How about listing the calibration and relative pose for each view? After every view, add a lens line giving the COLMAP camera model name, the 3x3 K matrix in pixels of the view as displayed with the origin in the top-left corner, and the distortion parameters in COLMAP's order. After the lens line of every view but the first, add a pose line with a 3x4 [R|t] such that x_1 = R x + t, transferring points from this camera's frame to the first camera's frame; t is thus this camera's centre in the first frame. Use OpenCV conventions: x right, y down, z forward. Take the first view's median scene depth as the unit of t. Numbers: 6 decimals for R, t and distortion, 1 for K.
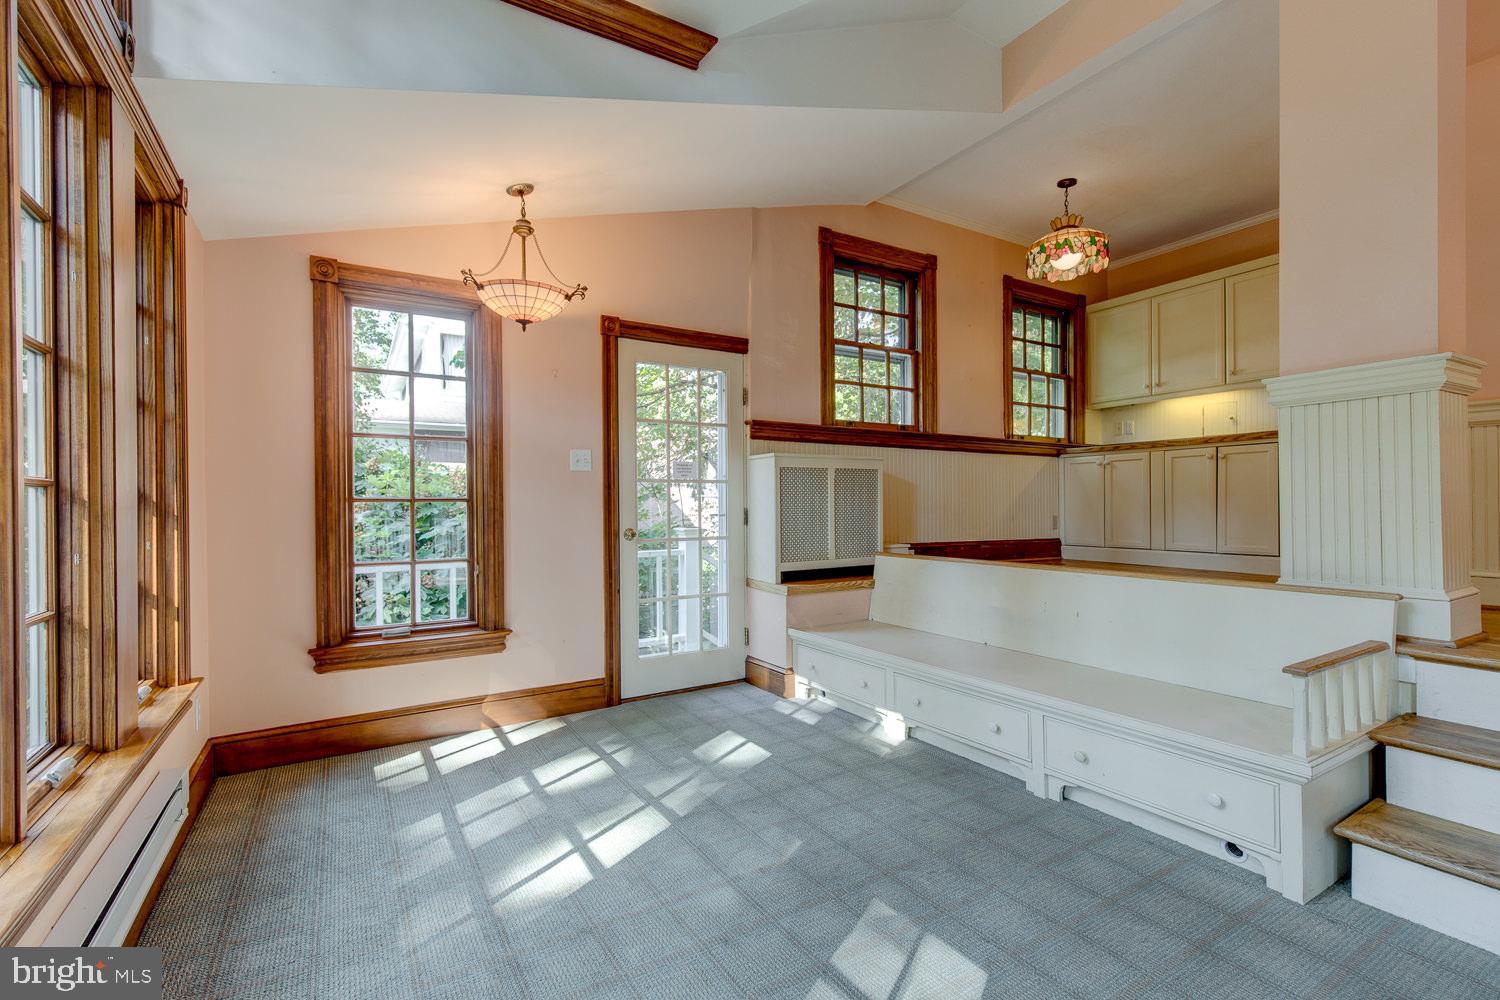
lens RADIAL K [[680.4, 0, 751.9], [0, 680.4, 501.4], [0, 0, 1]] dist [0.000749, -0.000918]
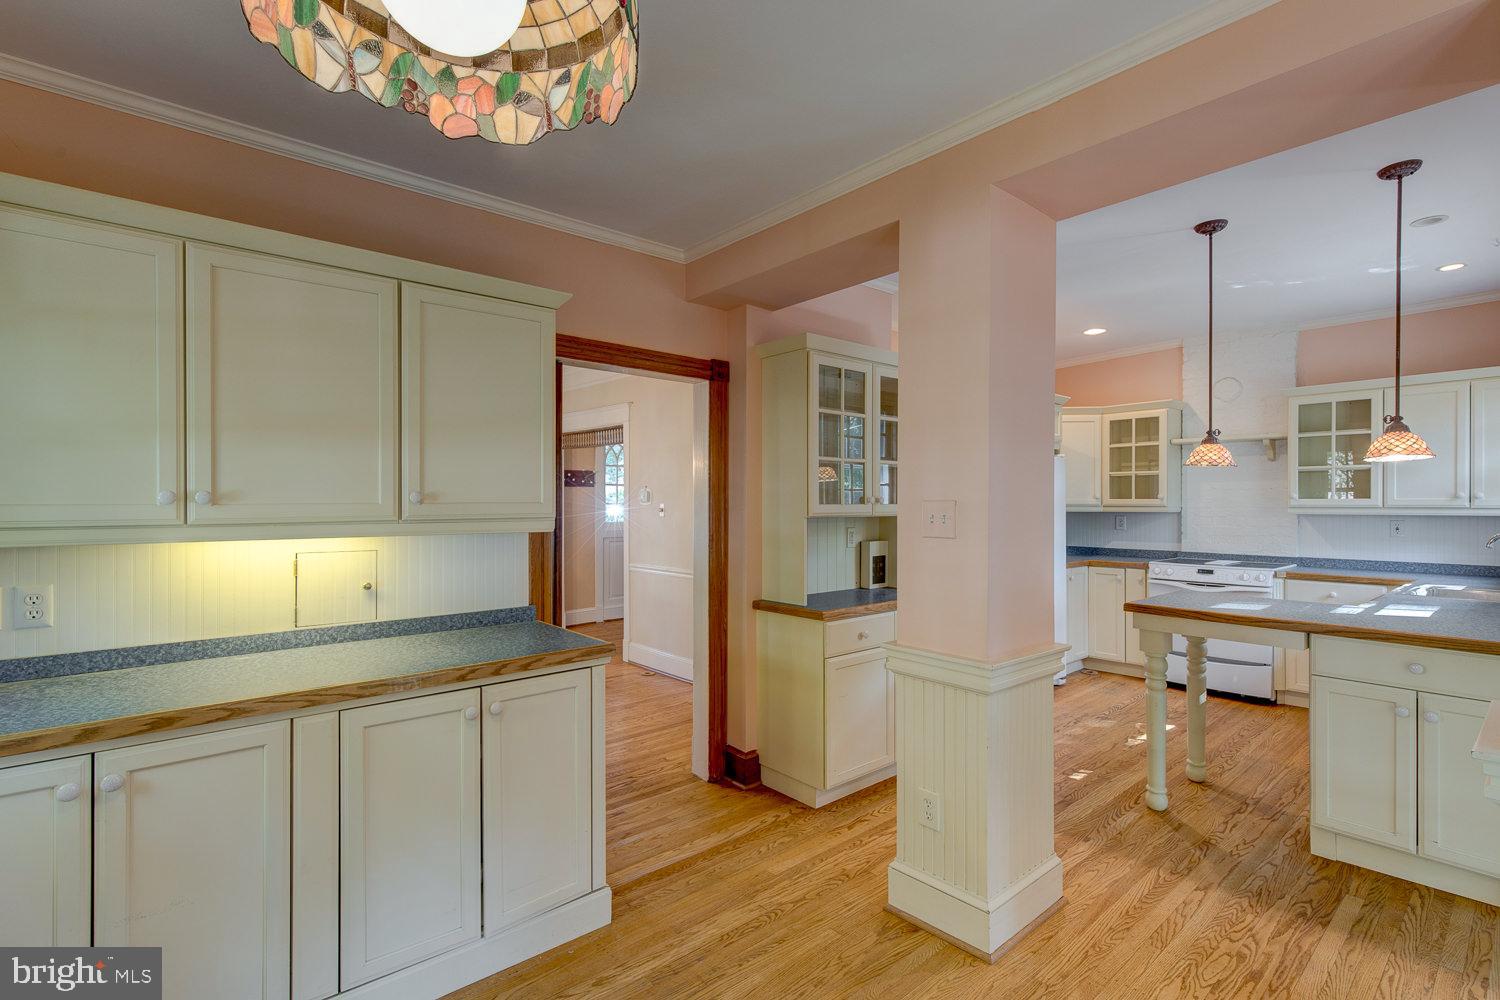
lens RADIAL K [[680.4, 0, 750.2], [0, 680.4, 503.1], [0, 0, 1]] dist [0.000749, -0.000918]
pose [[-0.167499, 0.012918, 0.985788, 0.217168], [0.000753, 0.999916, -0.012975, -0.173155], [-0.985872, -0.001431, -0.167494, 0.829739]]
